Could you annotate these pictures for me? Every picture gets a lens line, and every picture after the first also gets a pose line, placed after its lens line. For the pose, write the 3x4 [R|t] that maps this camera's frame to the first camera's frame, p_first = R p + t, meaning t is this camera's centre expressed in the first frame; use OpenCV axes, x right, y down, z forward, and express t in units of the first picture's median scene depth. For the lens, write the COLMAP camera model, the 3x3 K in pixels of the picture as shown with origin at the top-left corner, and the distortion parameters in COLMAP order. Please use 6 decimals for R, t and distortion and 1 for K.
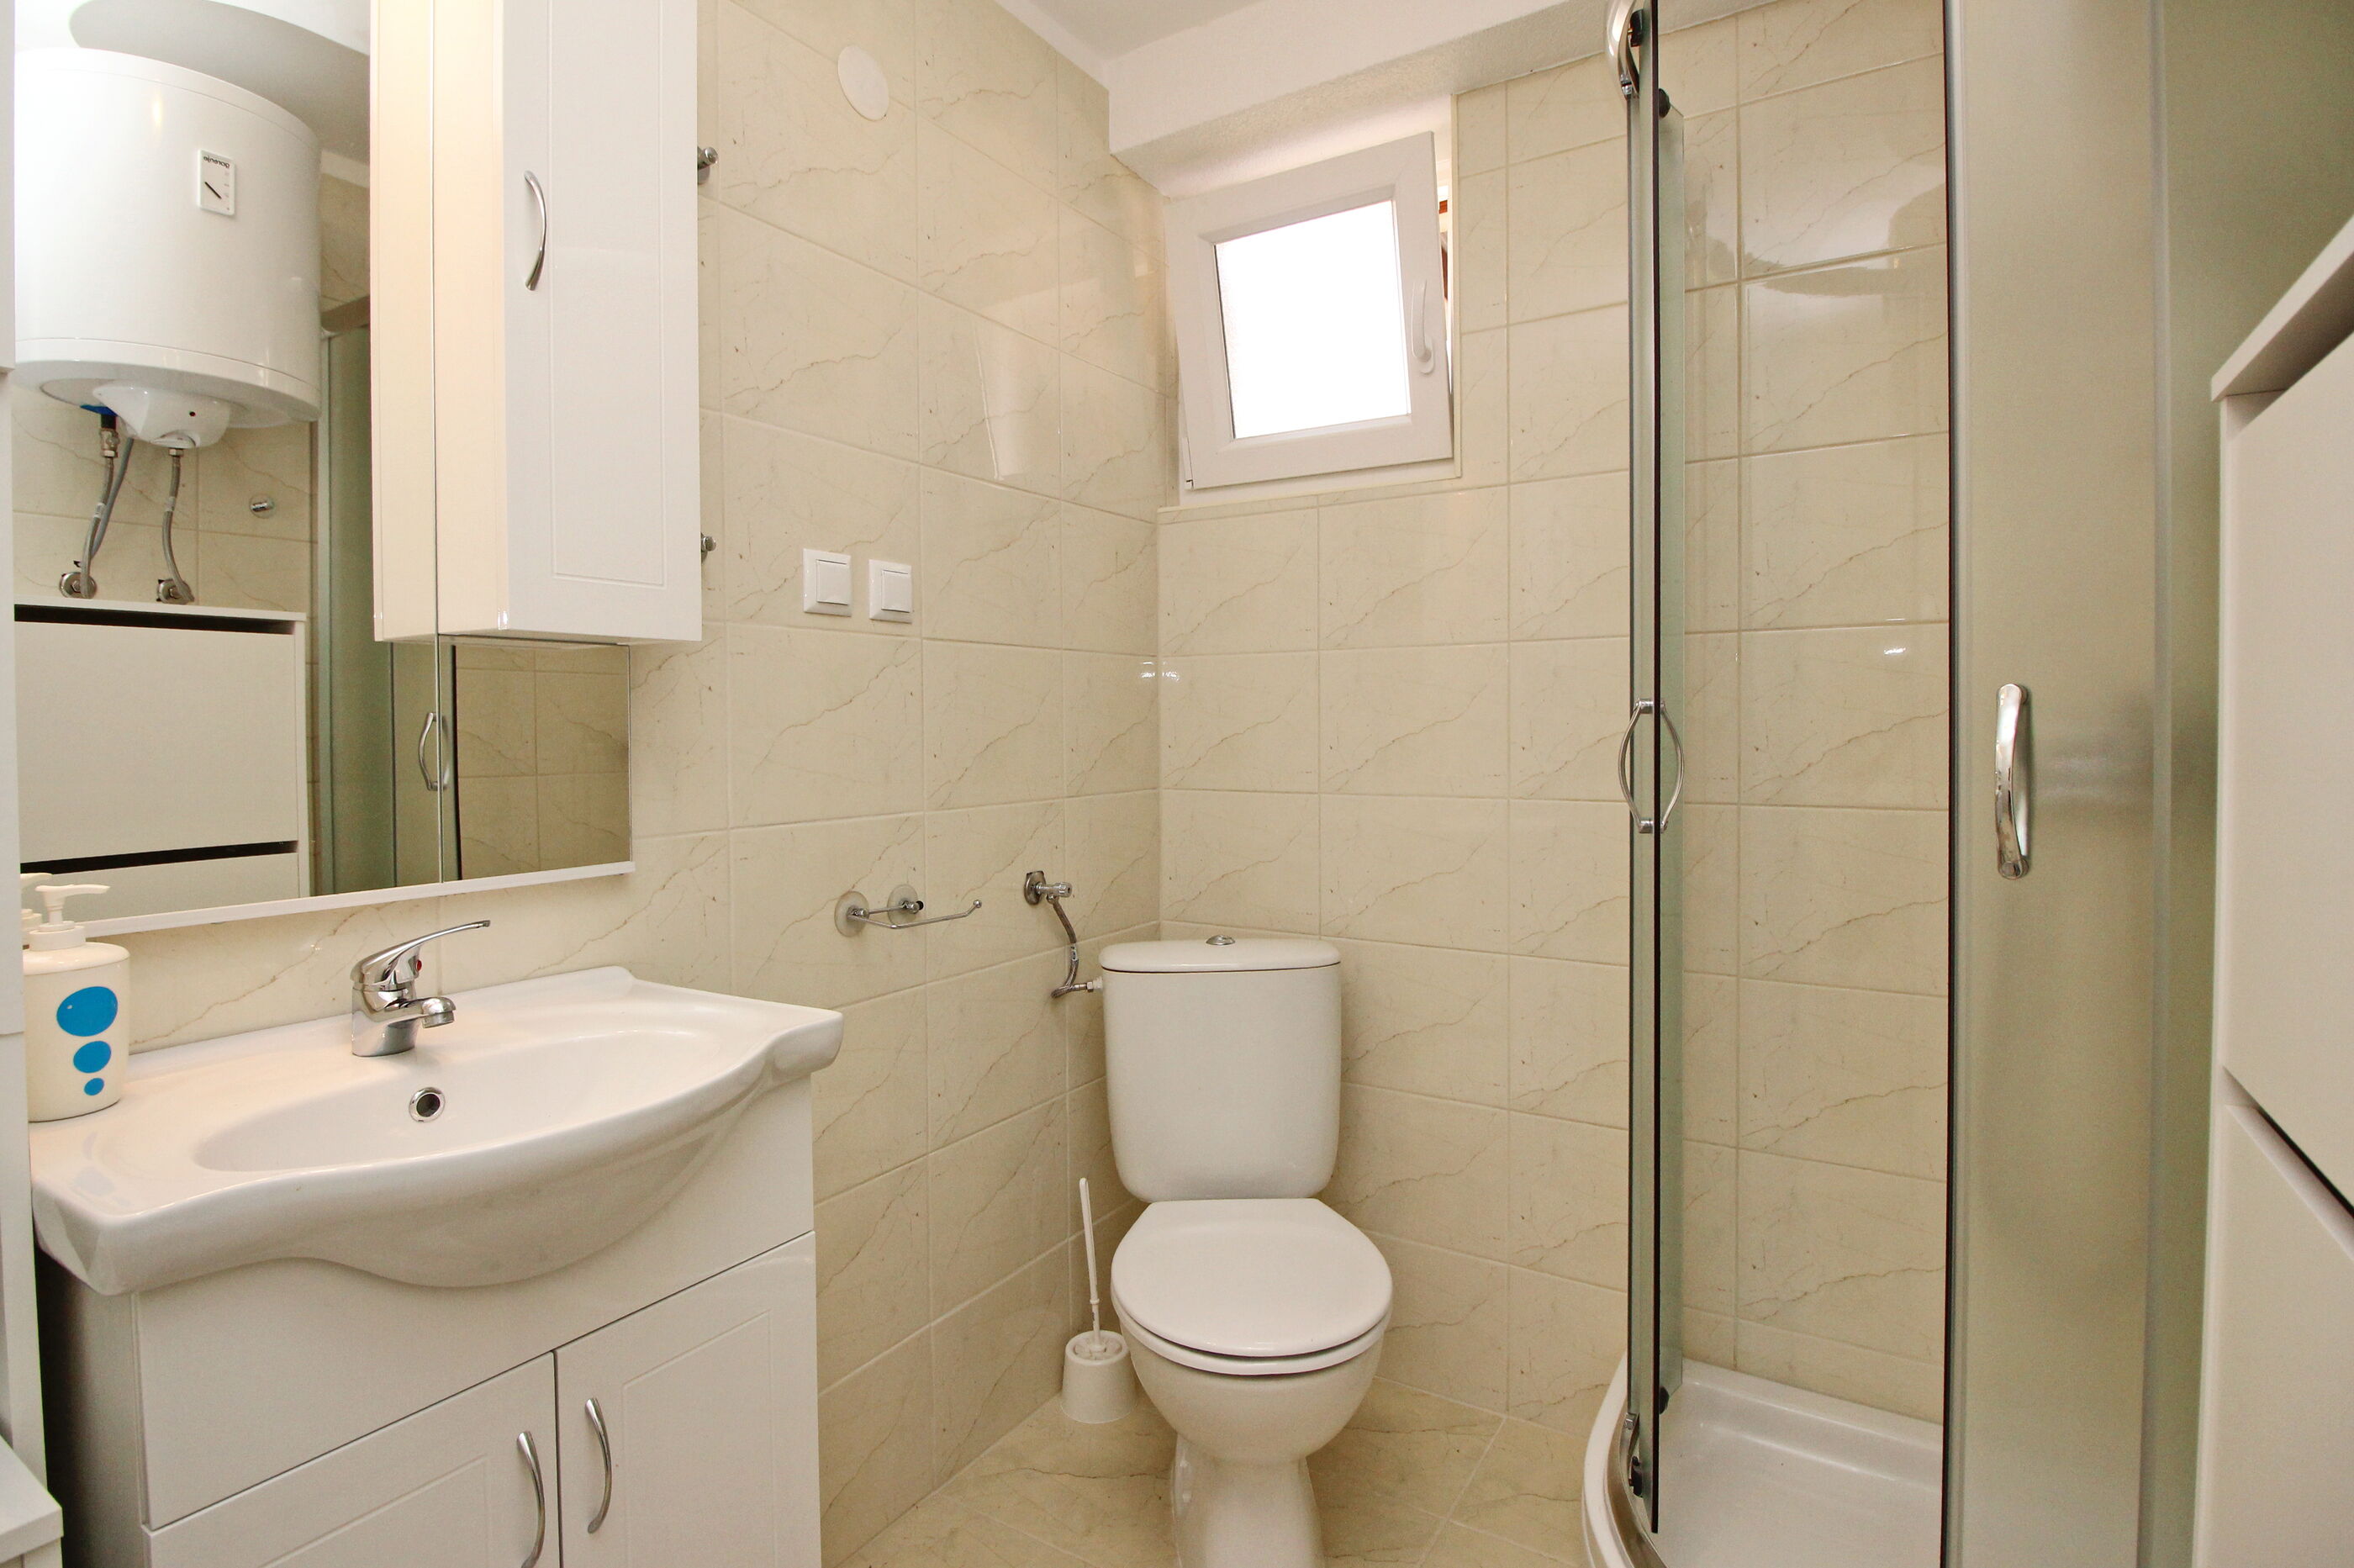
lens RADIAL K [[1183.6, 0, 1198.5], [0, 1183.6, 741.3], [0, 0, 1]] dist [-0.009838, -0.008563]
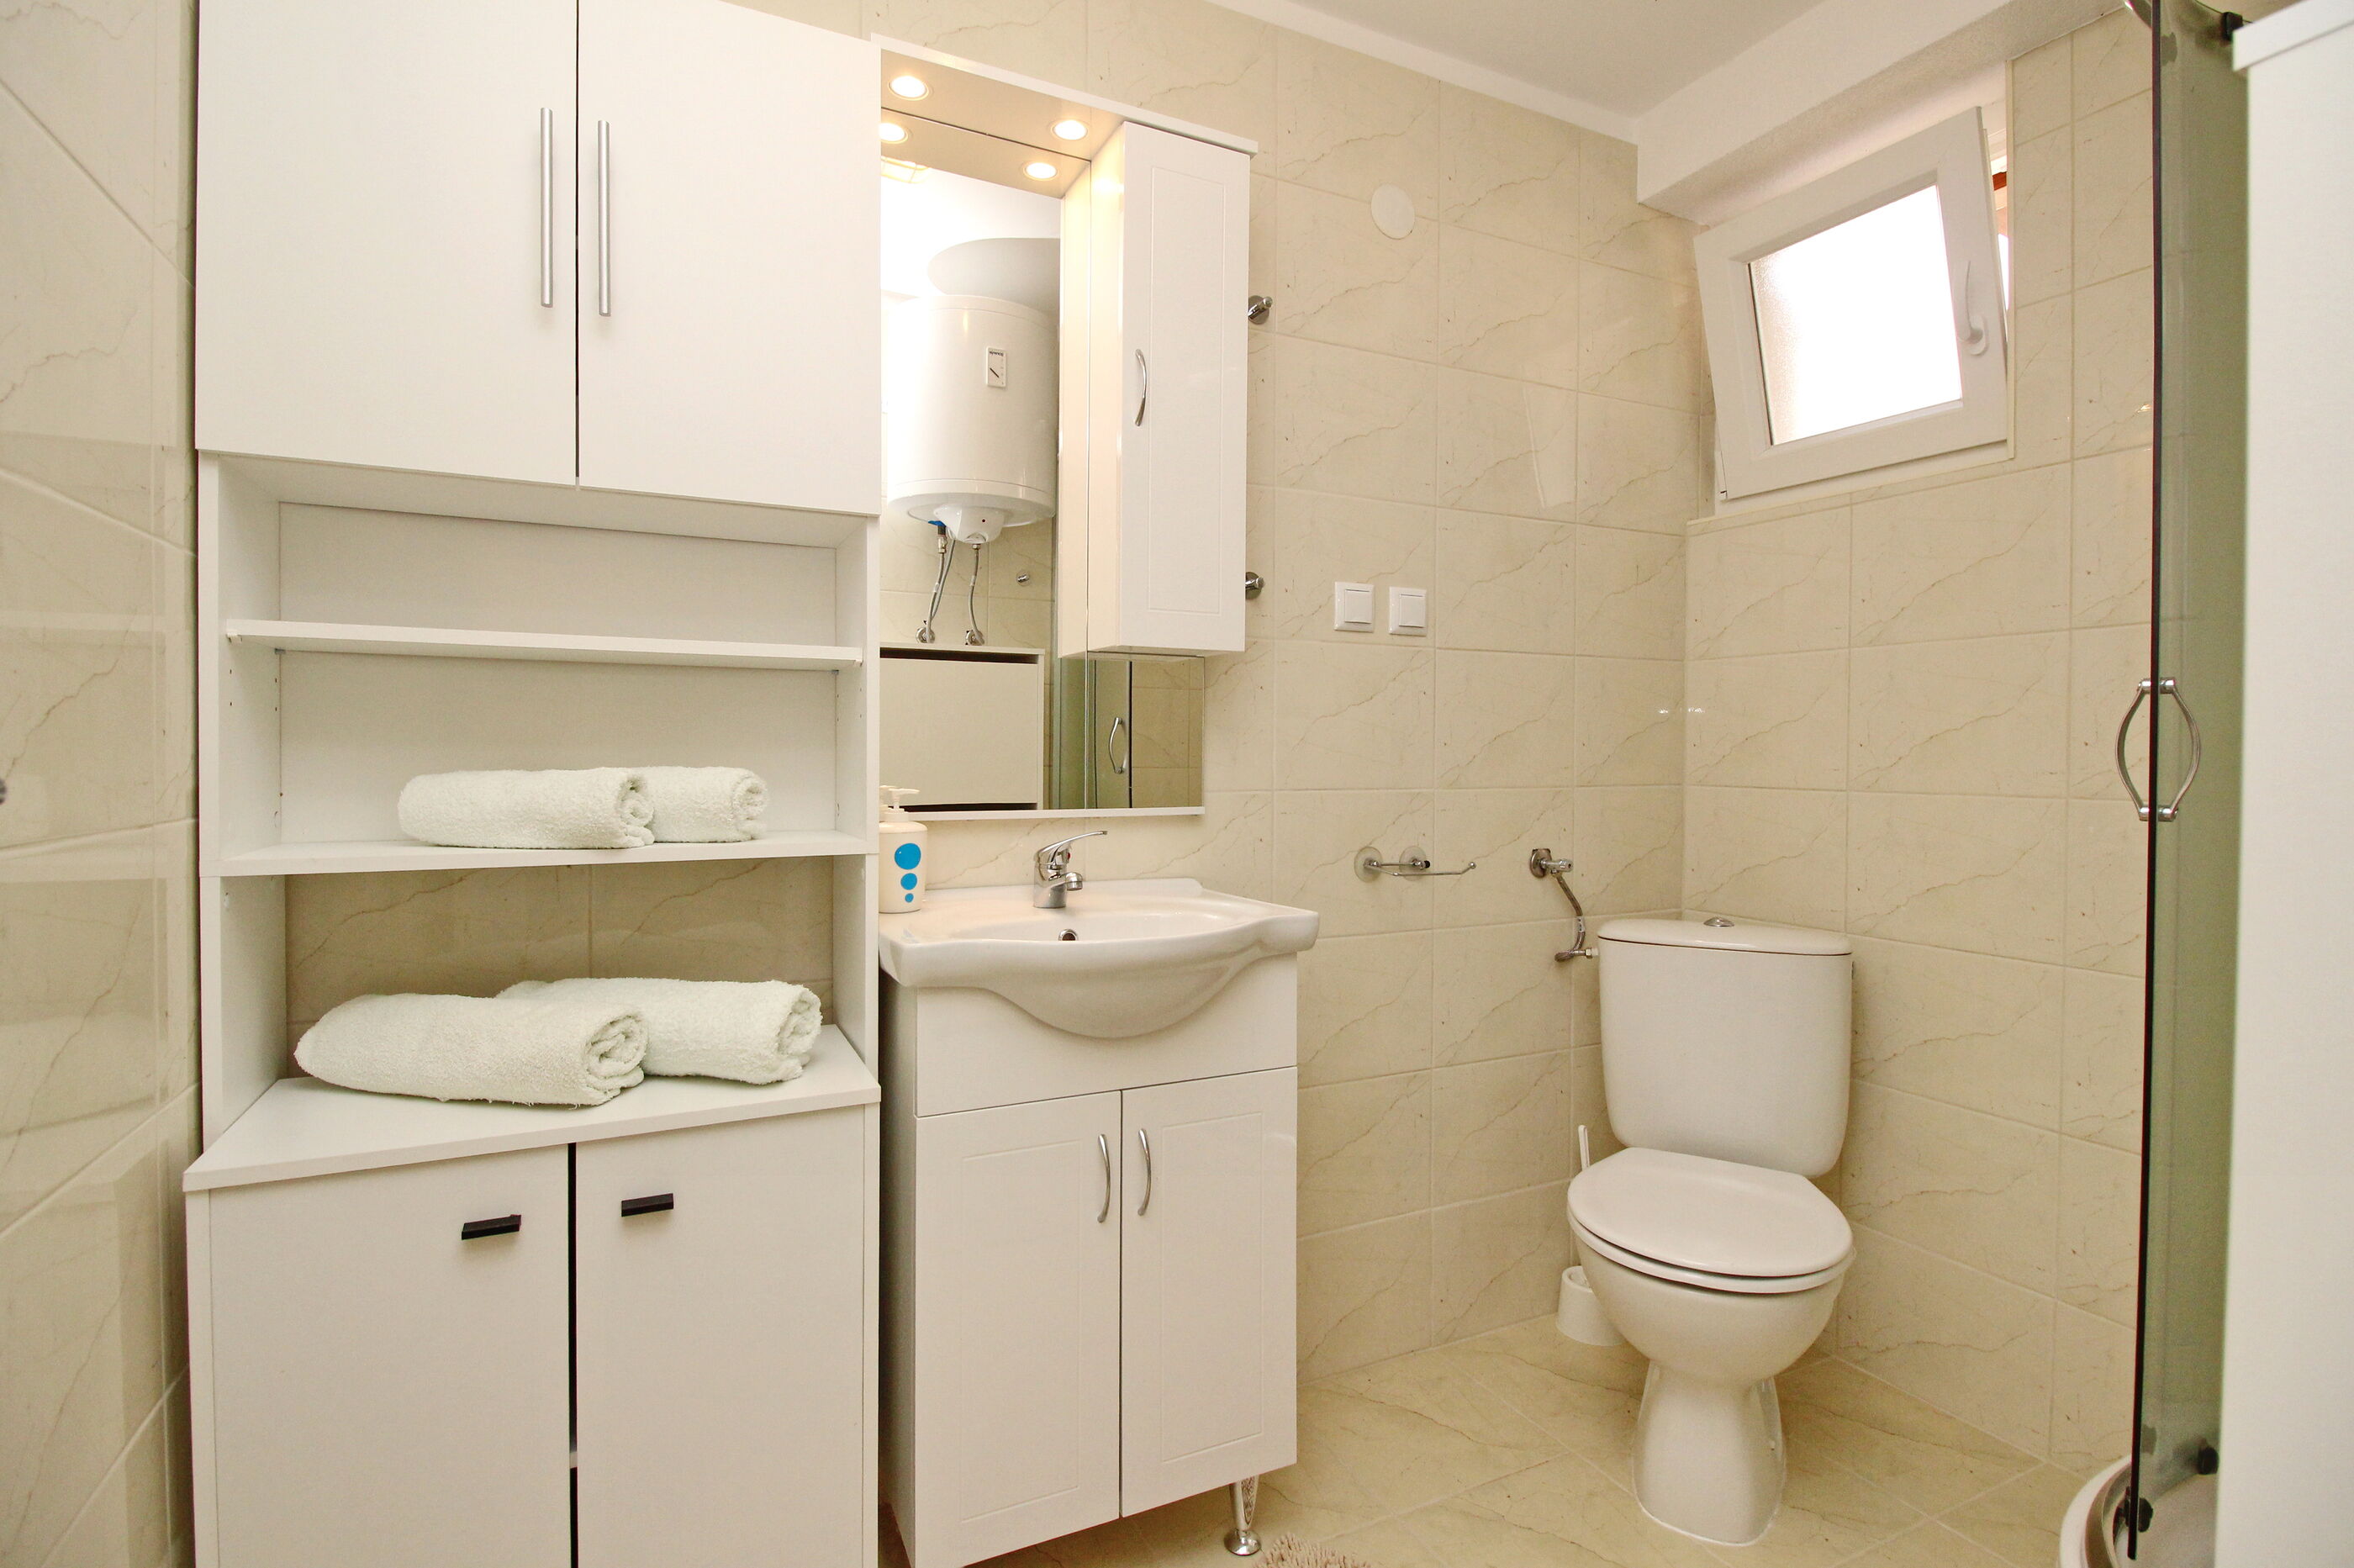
lens RADIAL K [[1123.3, 0, 1175.9], [0, 1123.3, 732.3], [0, 0, 1]] dist [-0.011895, -0.004341]
pose [[0.849750, 0.000315, -0.527186, 0.135164], [-0.014183, 0.999652, -0.022263, 0.026860], [0.526996, 0.026395, 0.849458, -0.115484]]
